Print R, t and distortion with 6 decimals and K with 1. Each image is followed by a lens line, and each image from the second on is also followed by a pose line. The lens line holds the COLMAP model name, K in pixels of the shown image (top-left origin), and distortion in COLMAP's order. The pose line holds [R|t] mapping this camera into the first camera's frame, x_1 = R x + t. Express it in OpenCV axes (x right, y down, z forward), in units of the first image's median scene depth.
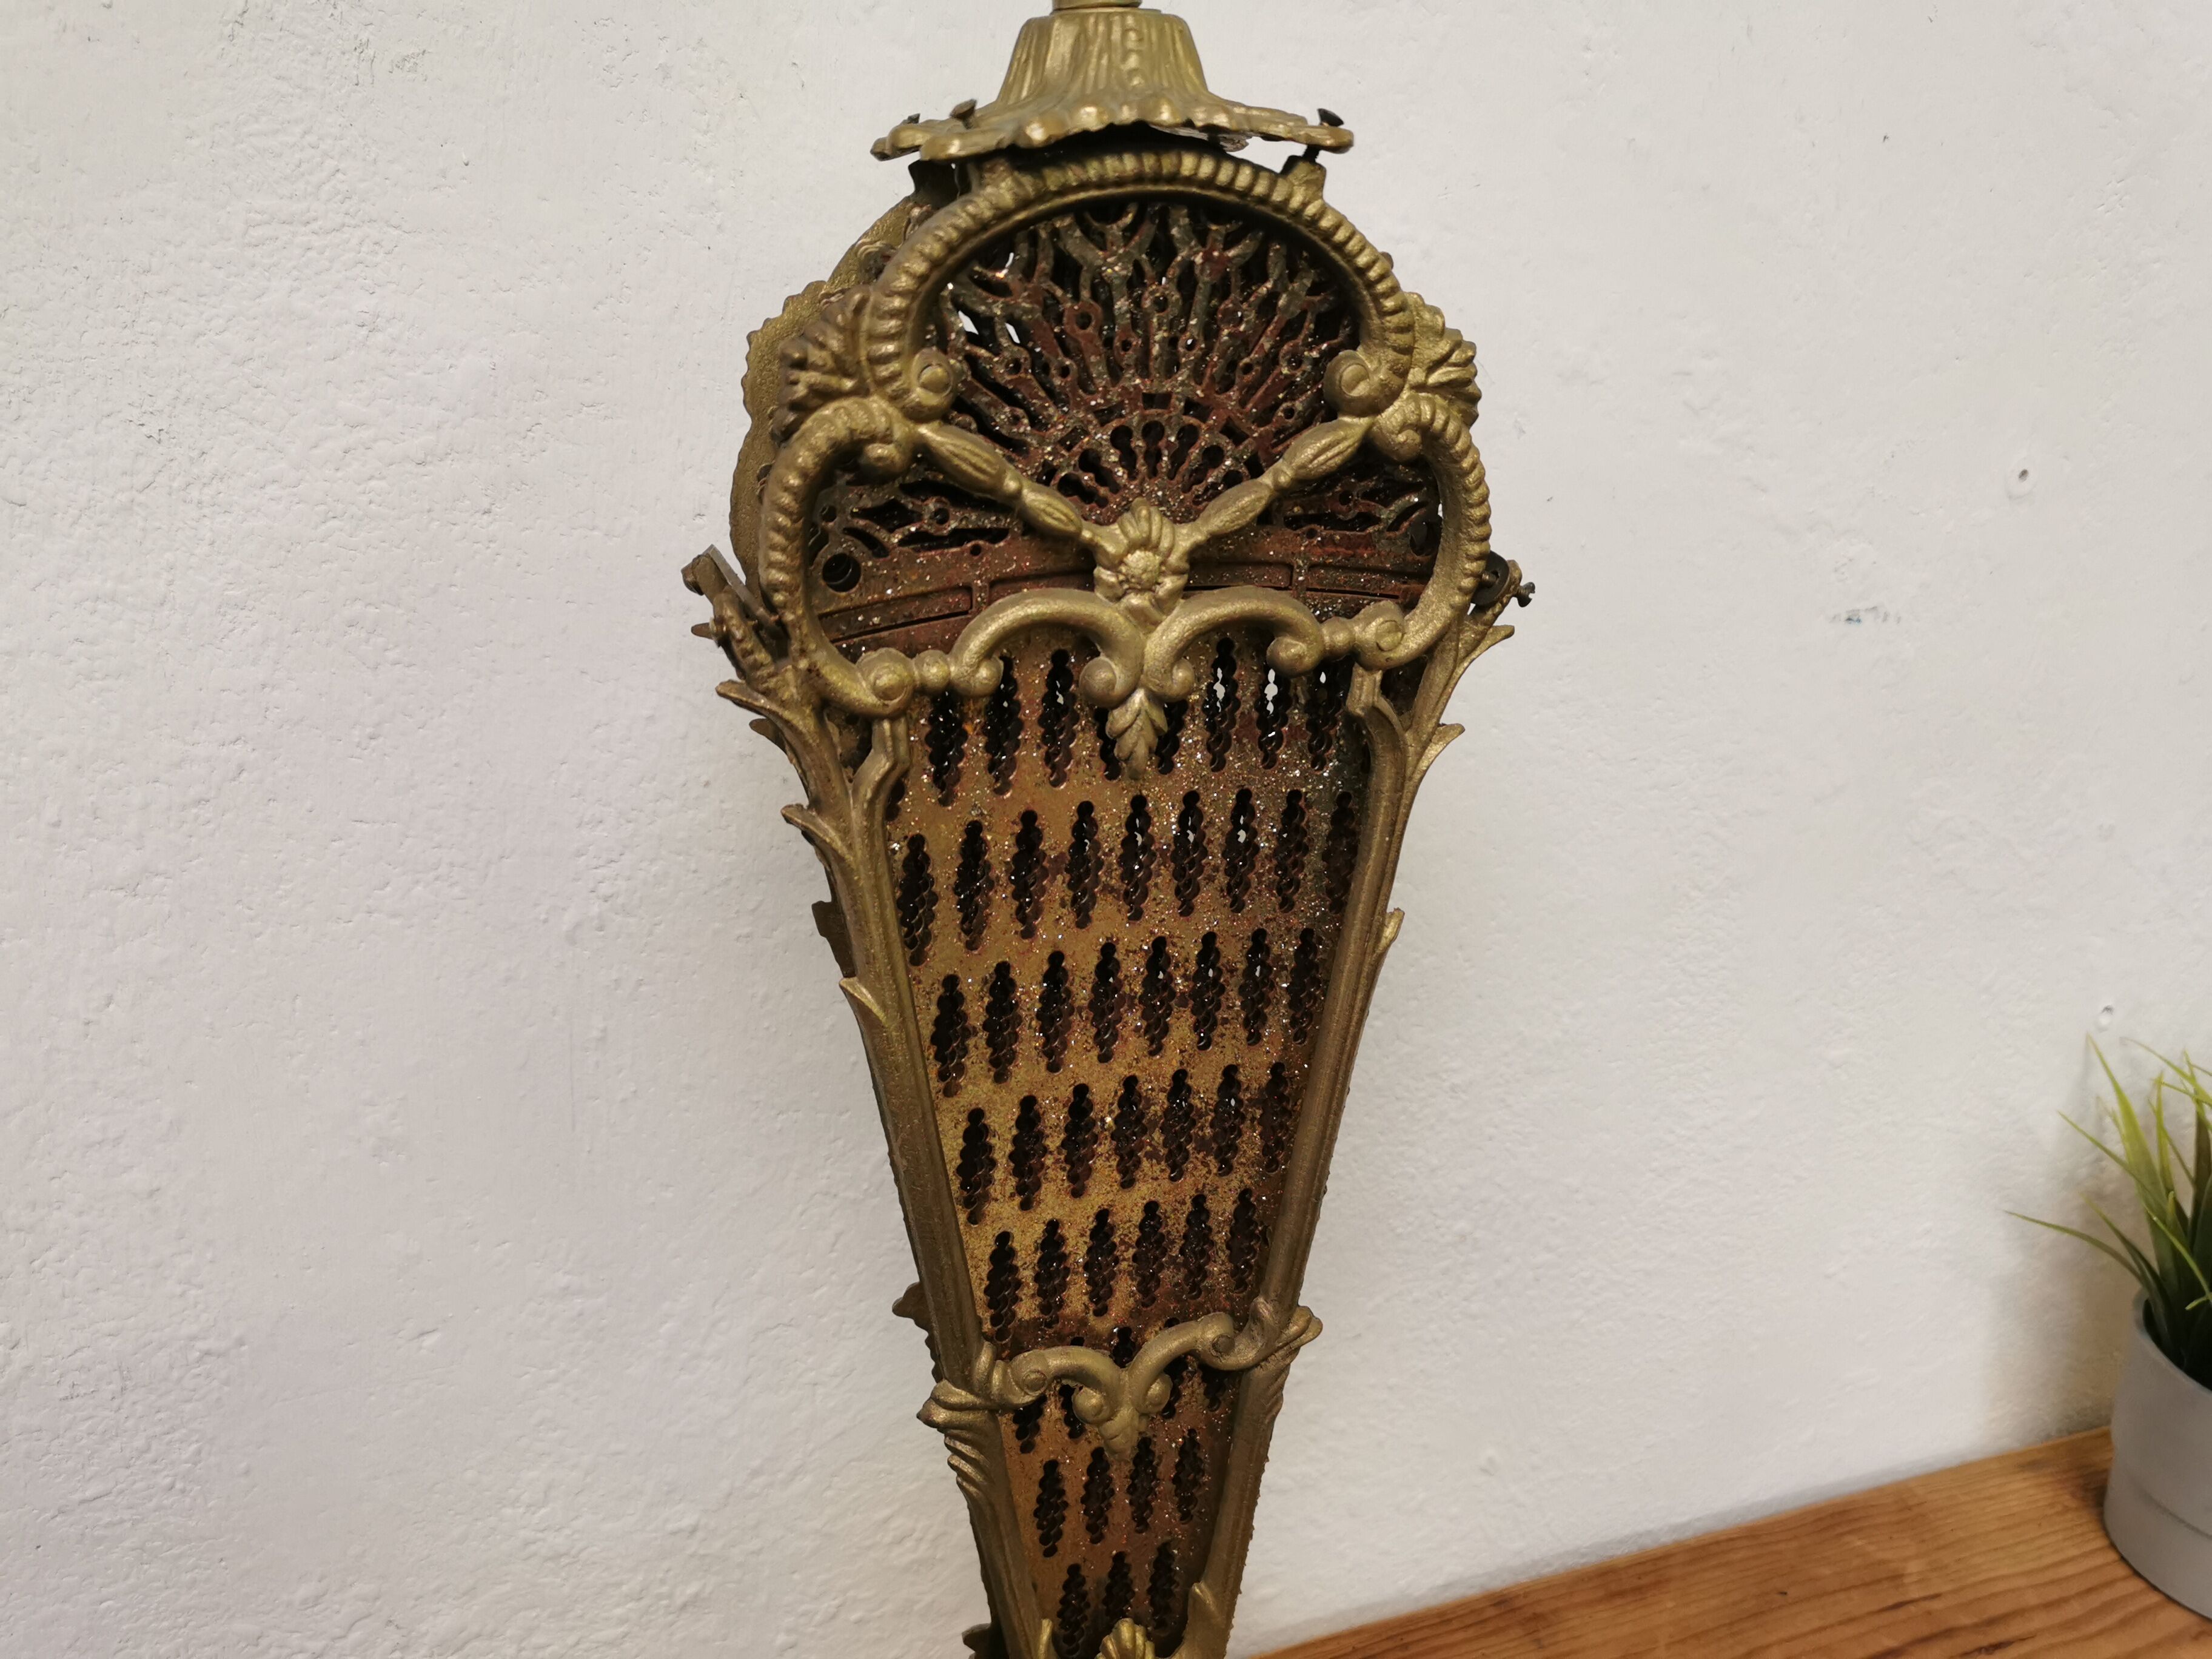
lens RADIAL K [[1741.5, 0, 1101.8], [0, 1741.5, 806.3], [0, 0, 1]] dist [0.052976, -0.050597]
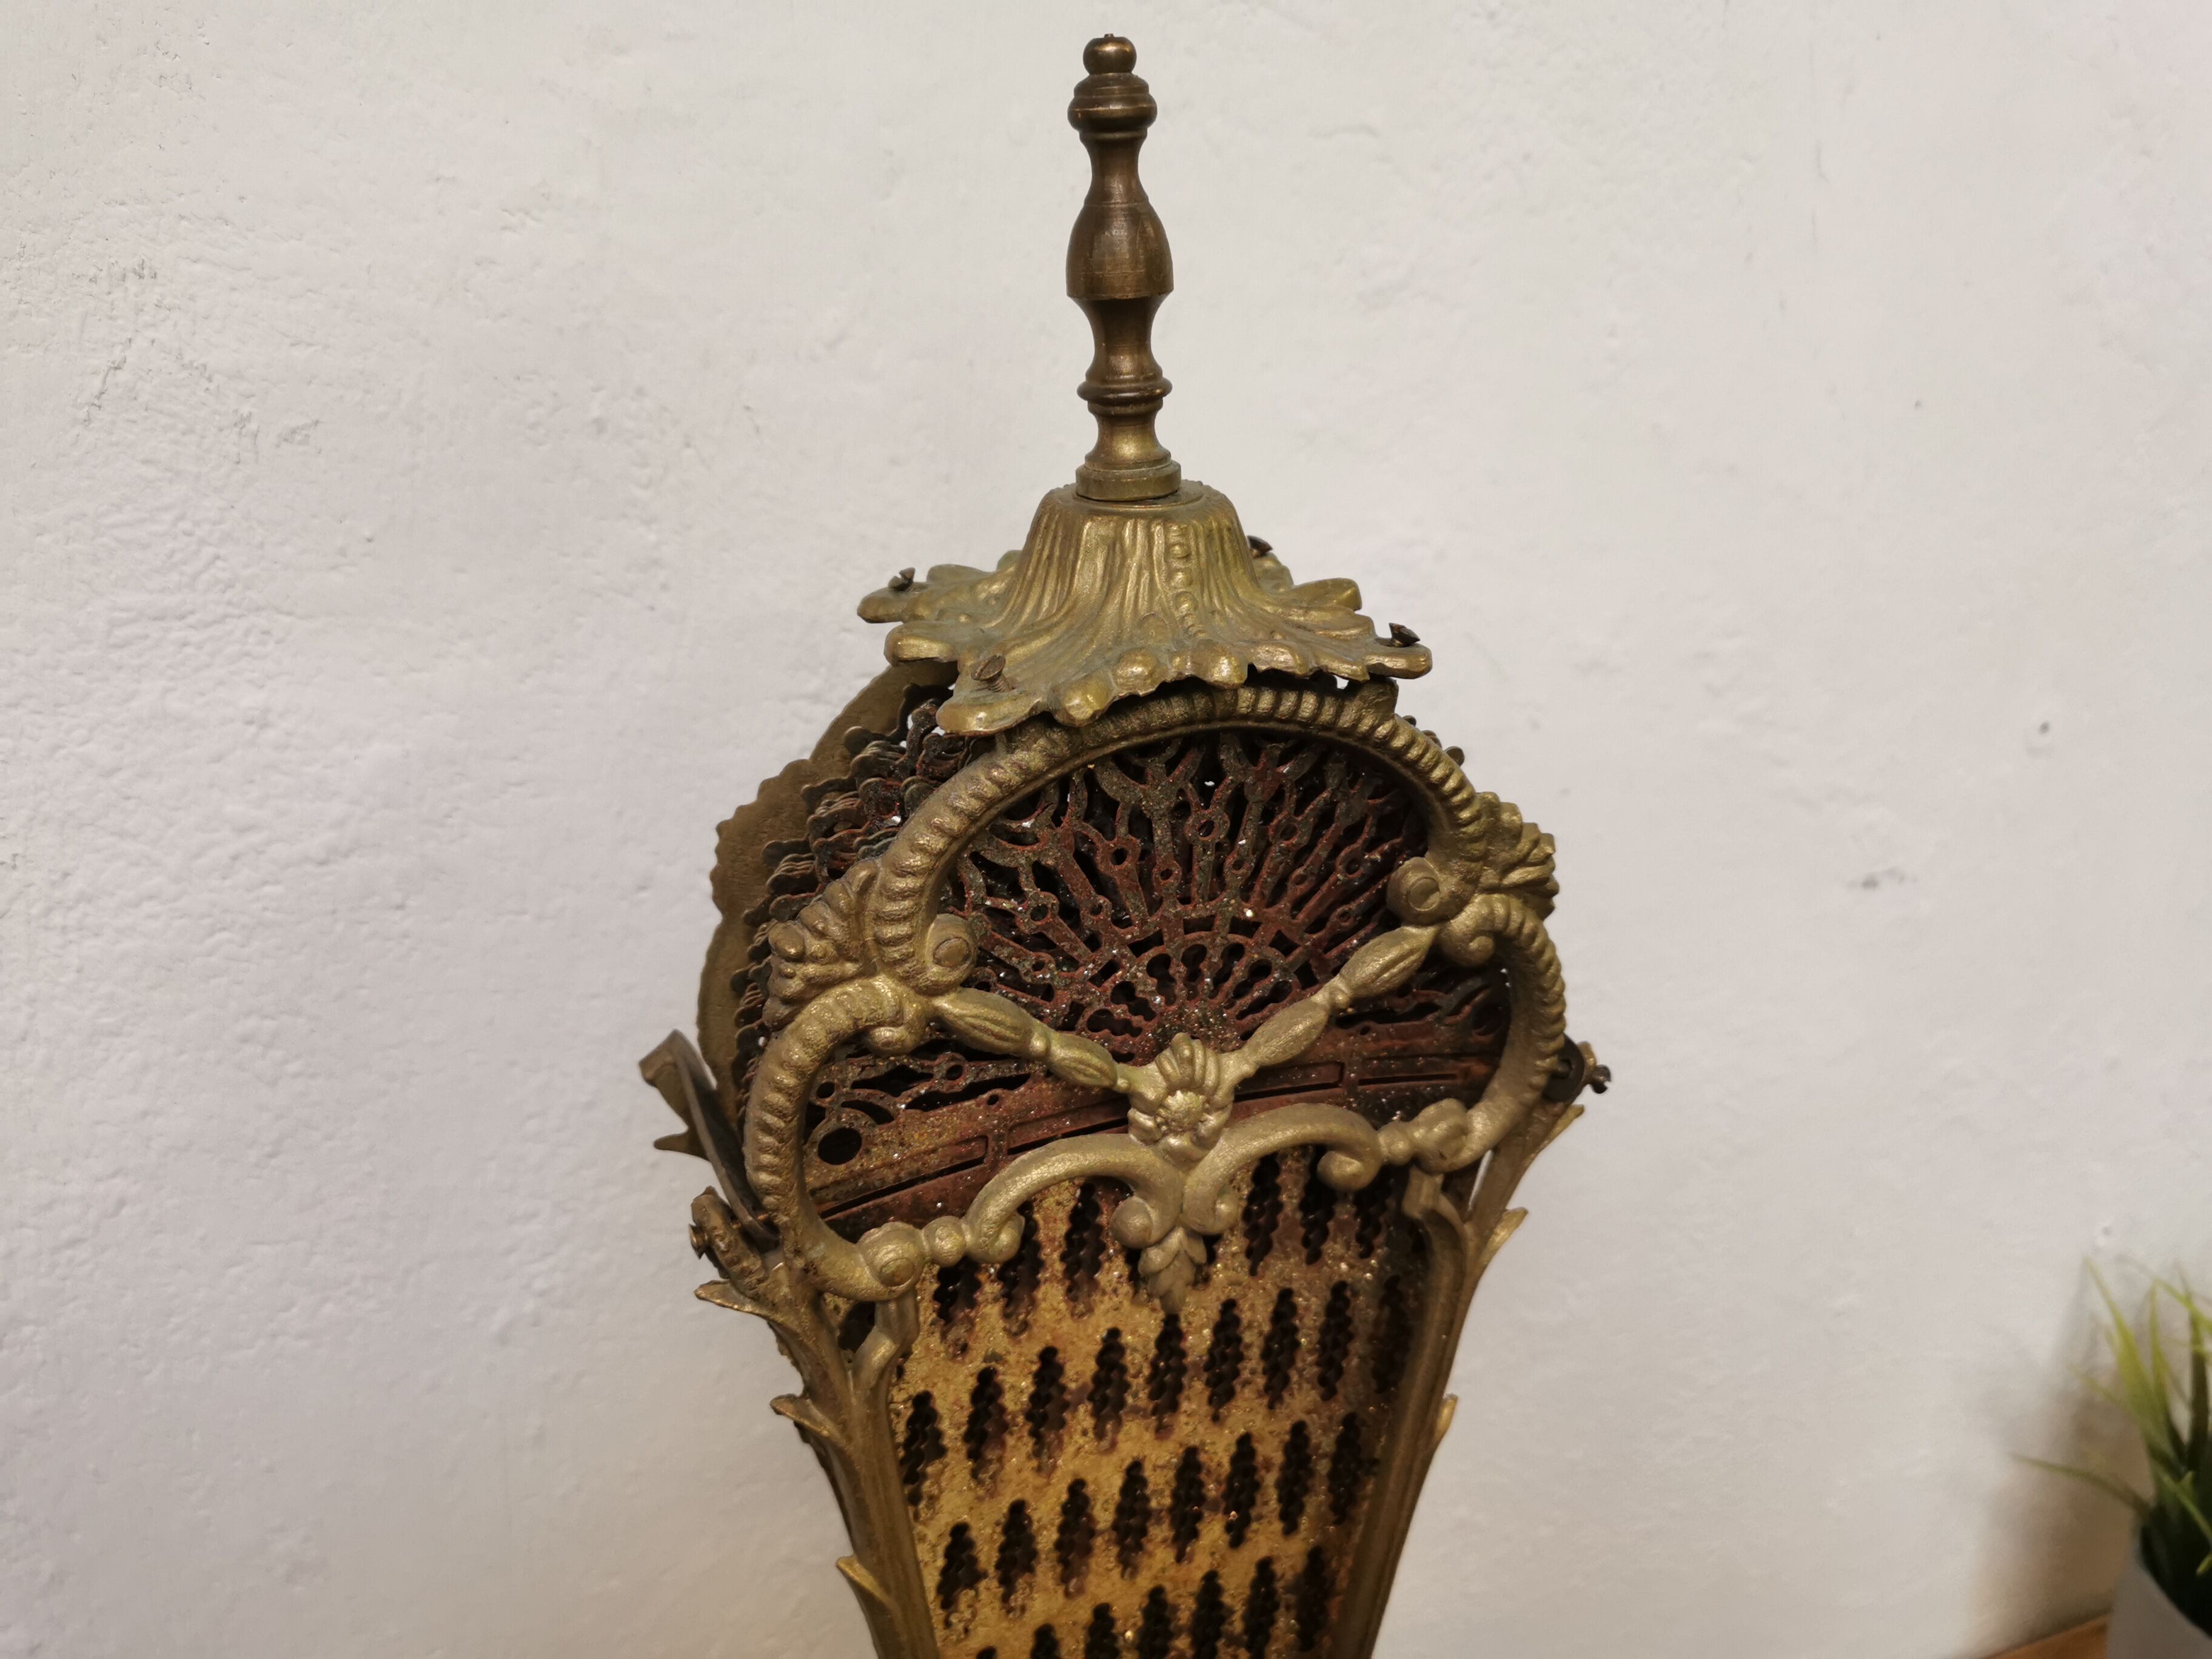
lens RADIAL K [[1741.5, 0, 1086.0], [0, 1741.5, 786.7], [0, 0, 1]] dist [0.052976, -0.050597]
pose [[0.998470, -0.016364, 0.052816, -0.059233], [0.014442, 0.999227, 0.036569, -0.284345], [-0.053373, -0.035751, 0.997934, 0.119432]]
